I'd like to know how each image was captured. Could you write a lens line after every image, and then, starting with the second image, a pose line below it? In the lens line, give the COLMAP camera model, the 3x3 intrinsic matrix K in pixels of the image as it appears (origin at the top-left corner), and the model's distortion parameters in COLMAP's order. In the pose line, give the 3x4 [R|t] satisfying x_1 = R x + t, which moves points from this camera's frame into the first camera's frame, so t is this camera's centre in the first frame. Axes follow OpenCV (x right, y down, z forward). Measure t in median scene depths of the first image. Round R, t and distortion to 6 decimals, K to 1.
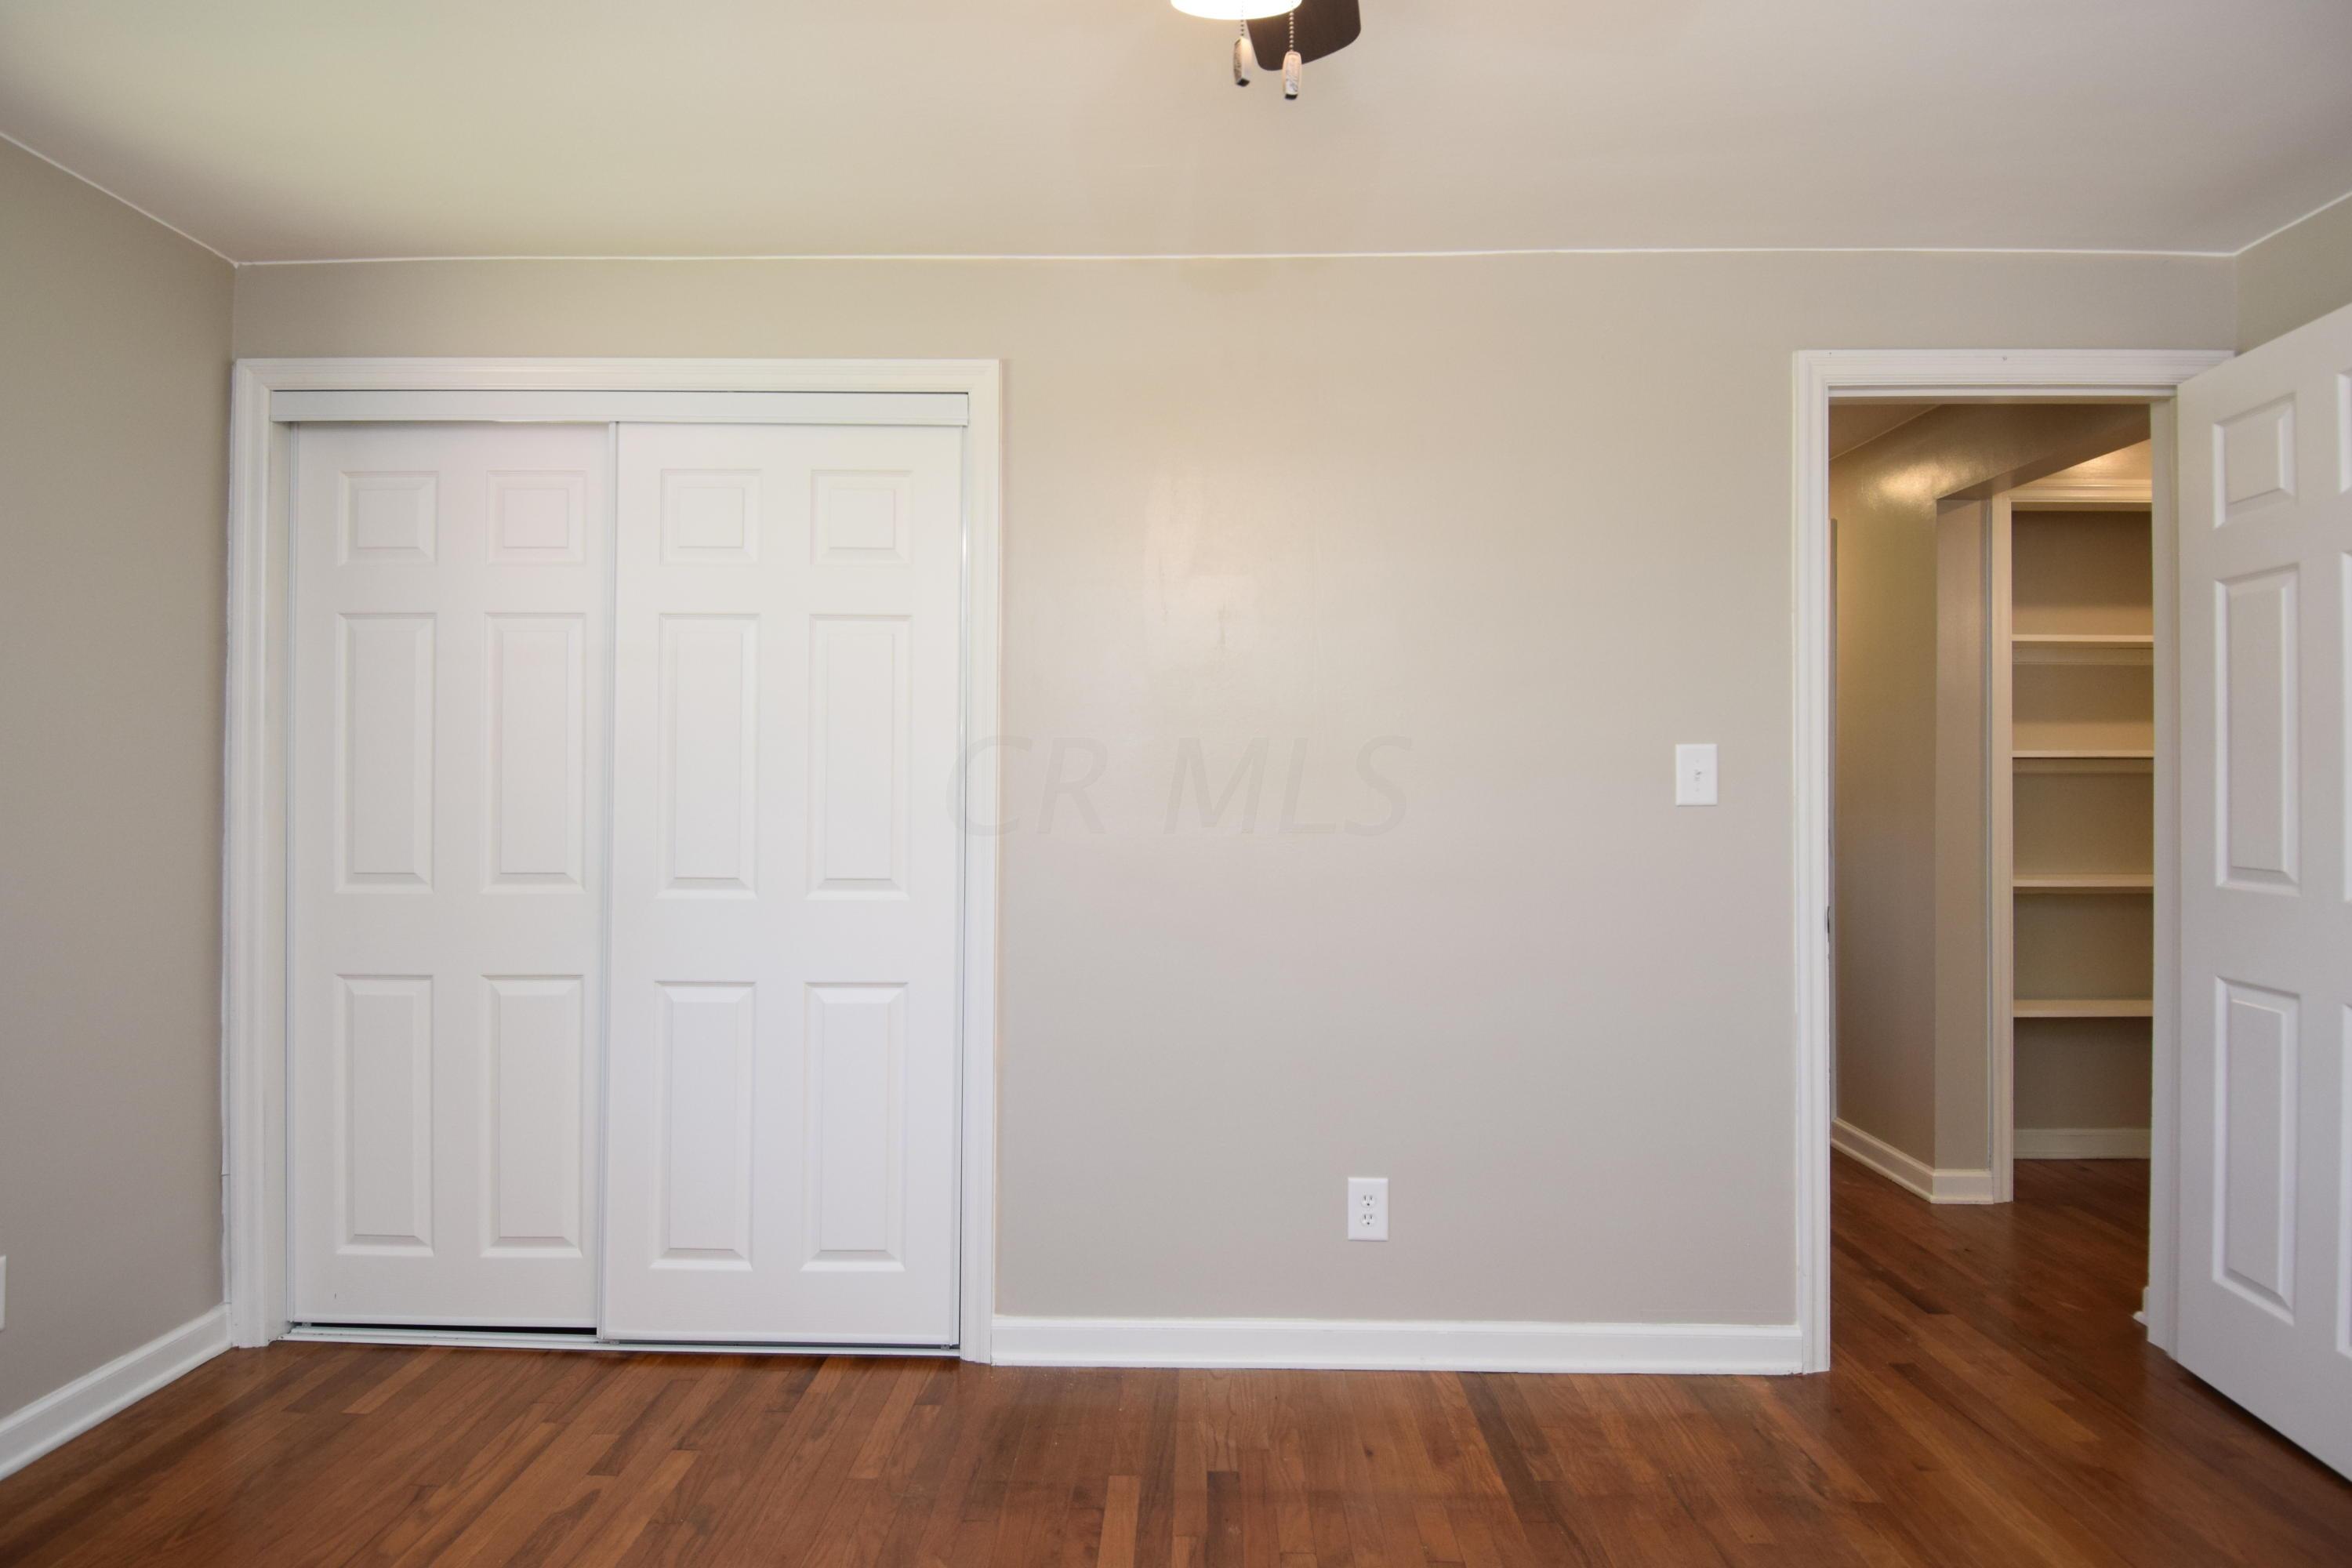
lens RADIAL K [[1230.4, 0, 1176.3], [0, 1230.4, 774.6], [0, 0, 1]] dist [0.057614, -0.060924]
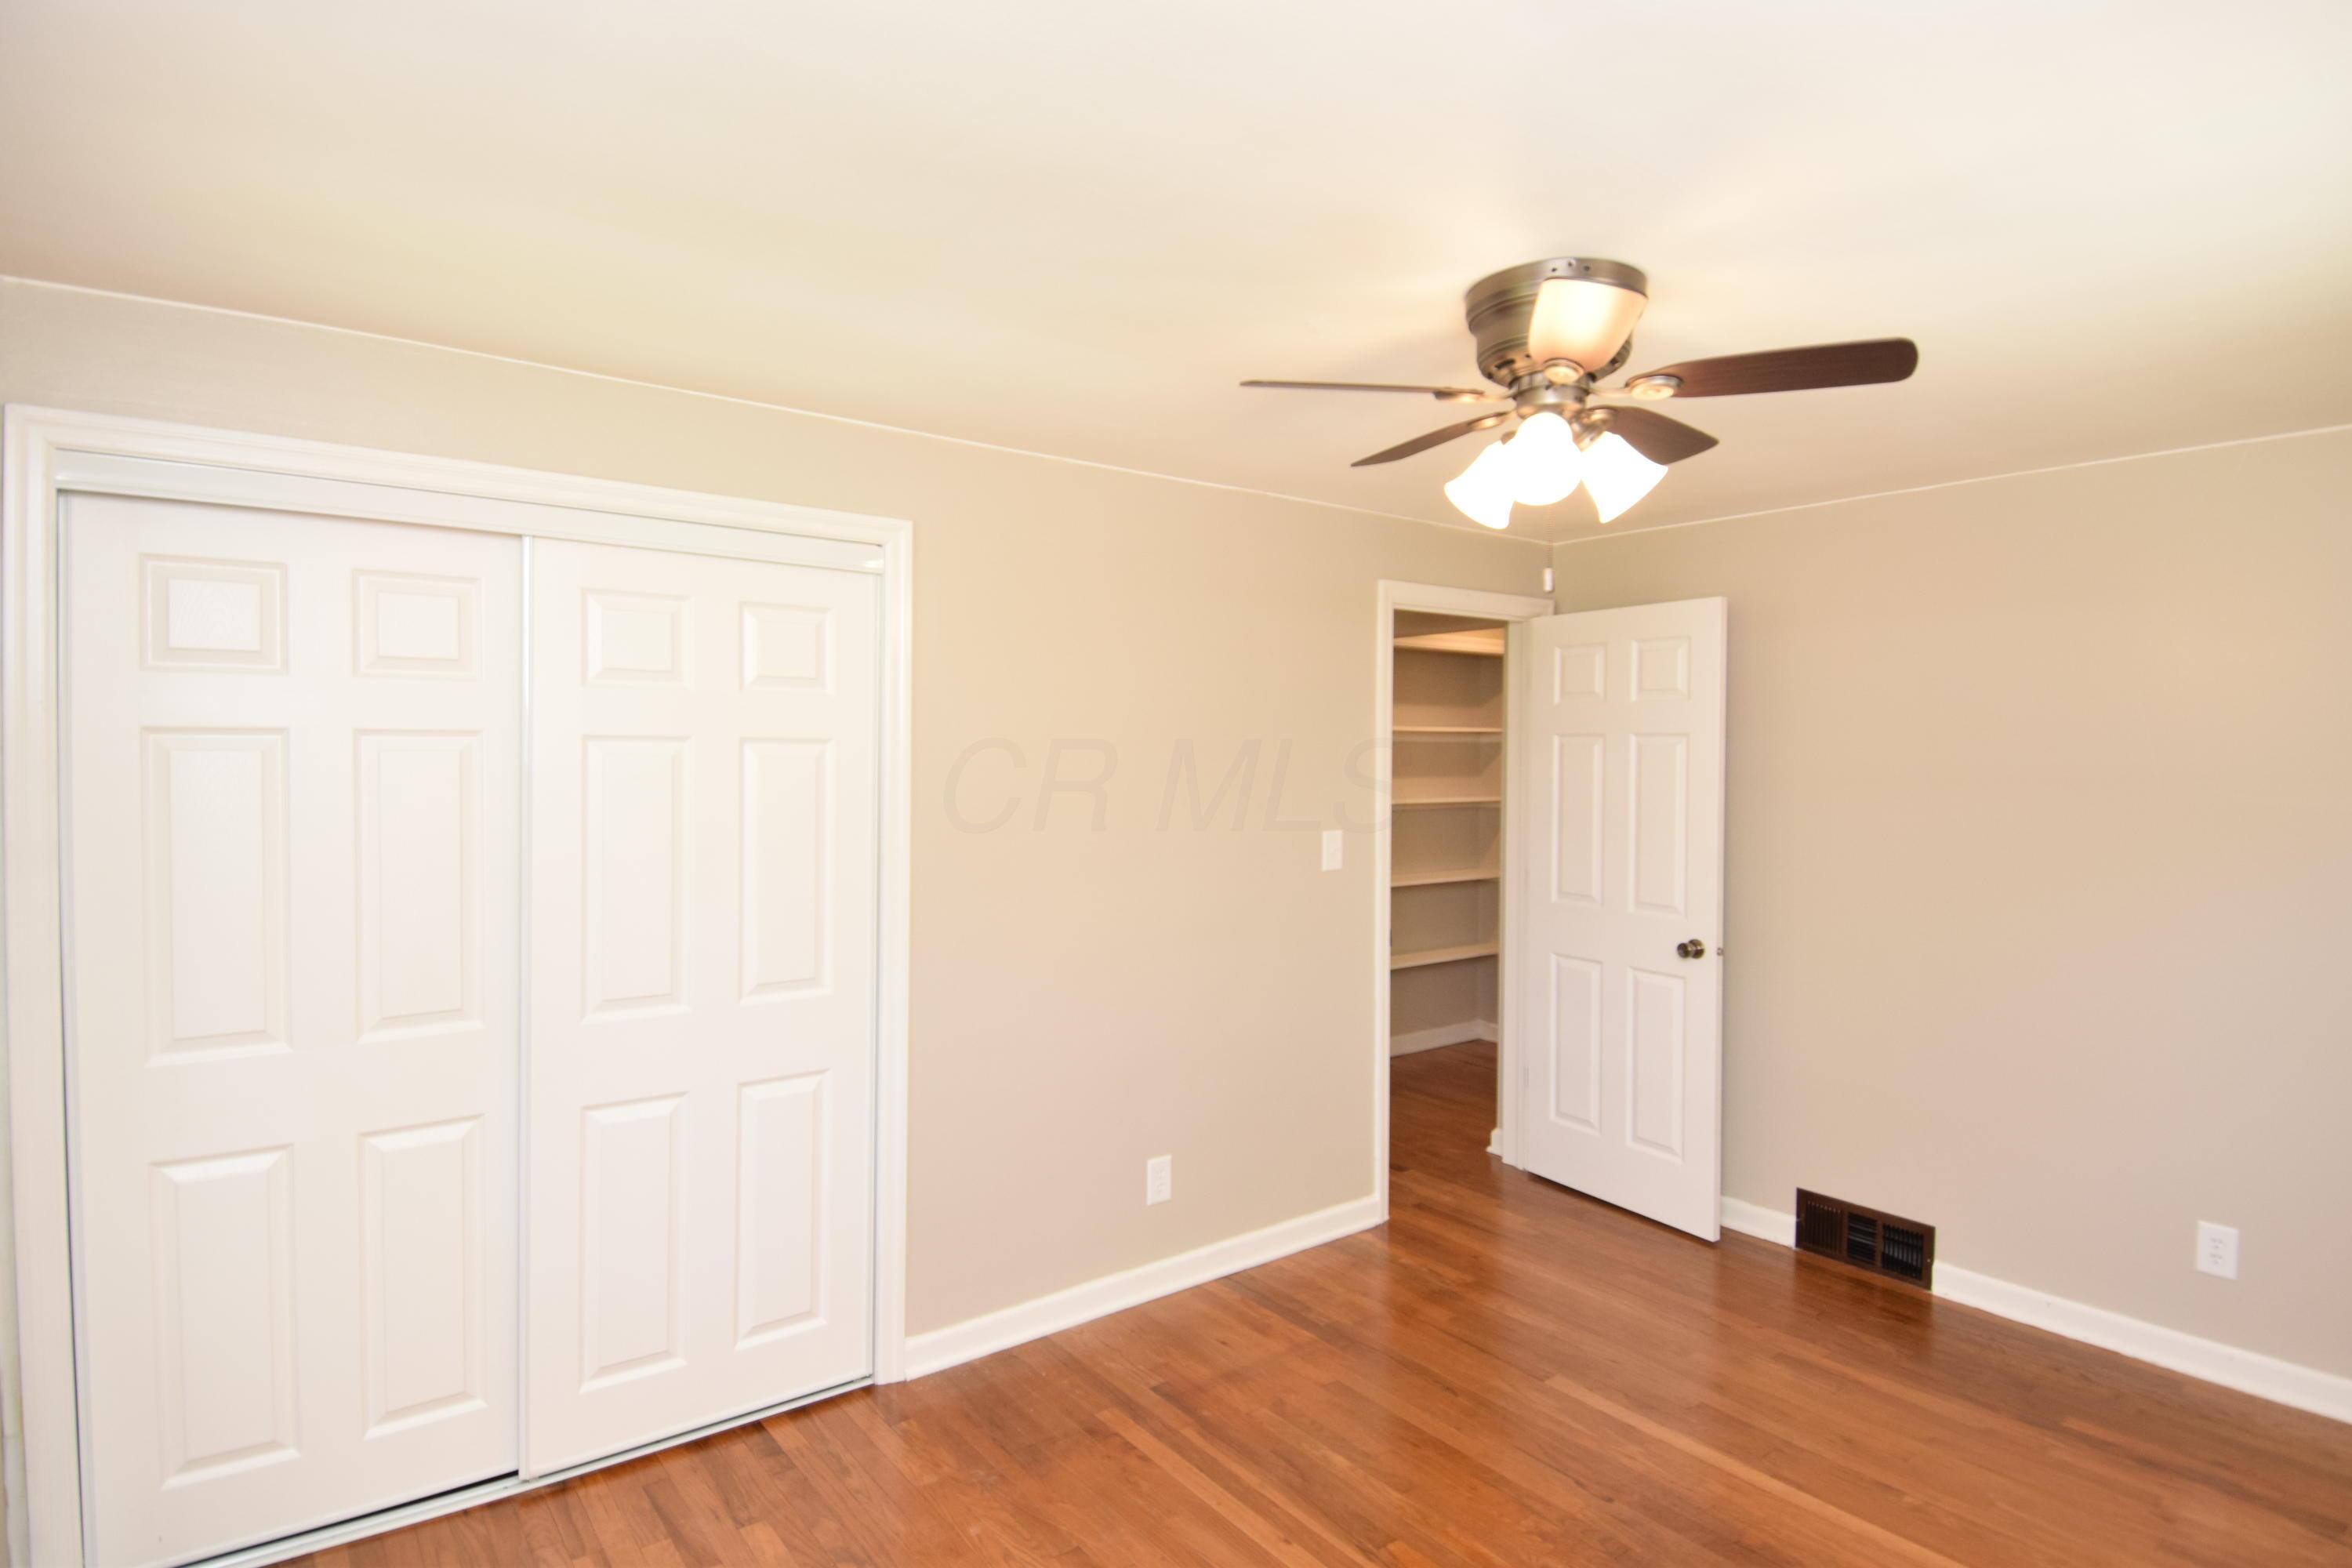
lens RADIAL K [[1235.5, 0, 1176.2], [0, 1235.5, 776.6], [0, 0, 1]] dist [0.054813, -0.057488]
pose [[0.782918, -0.009908, 0.622046, -0.685973], [-0.009195, 0.999580, 0.027495, -0.132677], [-0.622057, -0.027246, 0.782498, -0.069014]]
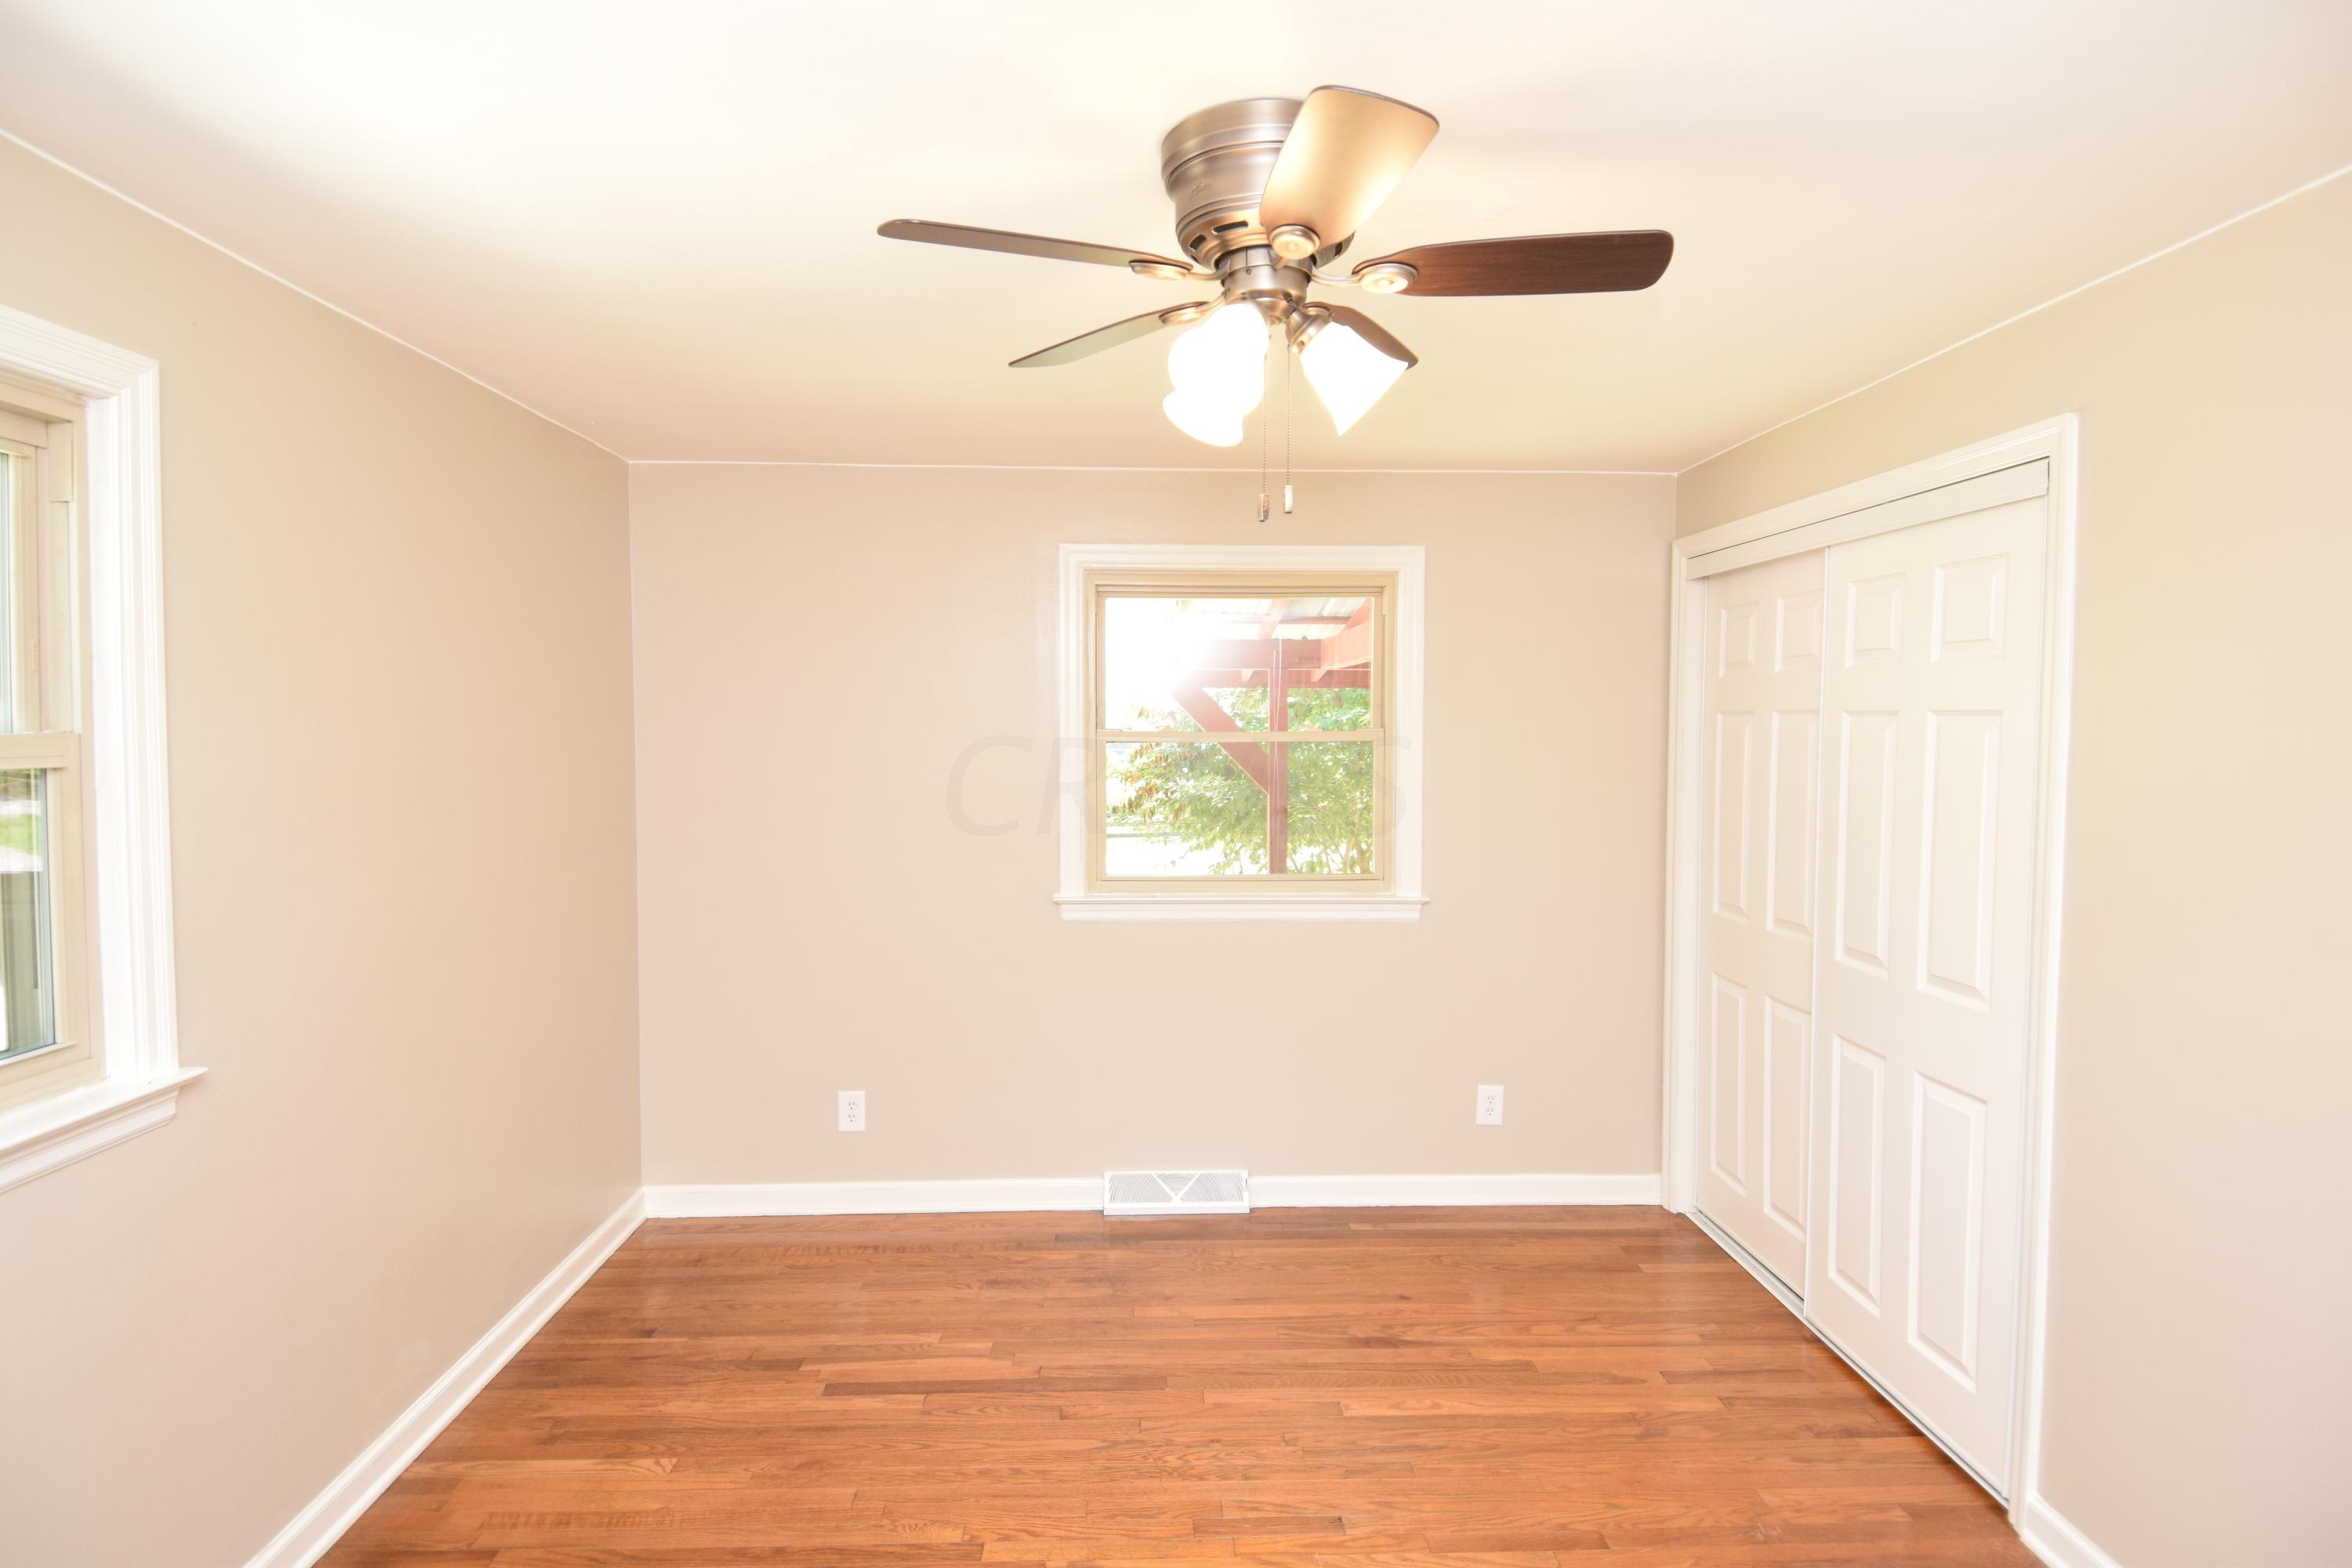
lens RADIAL K [[1230.4, 0, 1176.3], [0, 1230.4, 774.6], [0, 0, 1]] dist [0.057614, -0.060924]
pose [[0.056925, 0.040220, -0.997568, 0.703146], [0.005508, 0.999160, 0.040599, -0.125745], [0.998363, -0.007806, 0.056656, 0.339994]]
